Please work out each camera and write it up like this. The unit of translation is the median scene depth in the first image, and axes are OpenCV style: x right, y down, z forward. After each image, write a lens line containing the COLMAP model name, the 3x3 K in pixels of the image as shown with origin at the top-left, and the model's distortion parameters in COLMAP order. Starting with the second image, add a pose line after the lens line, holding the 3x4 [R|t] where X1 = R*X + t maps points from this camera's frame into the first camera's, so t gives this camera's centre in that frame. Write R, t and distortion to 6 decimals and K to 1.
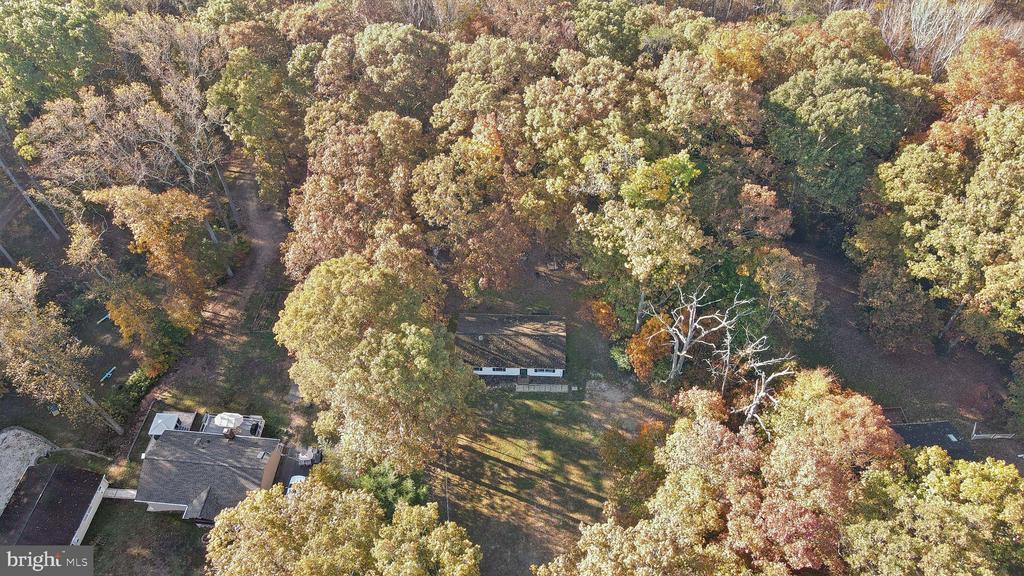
lens RADIAL K [[691.6, 0, 514.5], [0, 691.6, 292.3], [0, 0, 1]] dist [-0.001304, -0.000838]
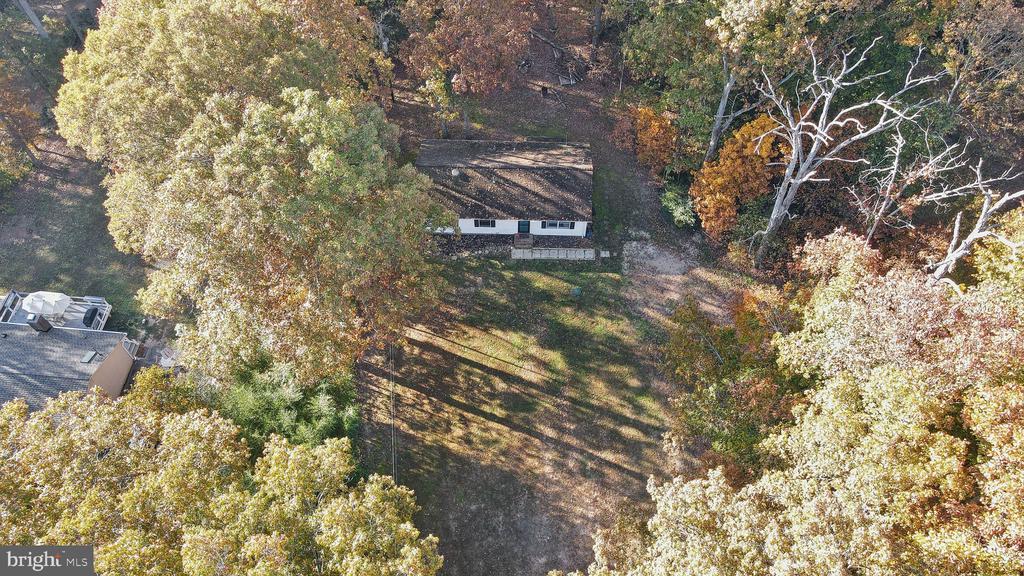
lens RADIAL K [[715.8, 0, 492.8], [0, 715.8, 285.1], [0, 0, 1]] dist [-0.002621, -0.001199]
pose [[0.999995, 0.002109, -0.002397, -0.010047], [-0.001856, 0.994894, 0.100910, 0.117305], [0.002598, -0.100905, 0.994893, 0.409854]]
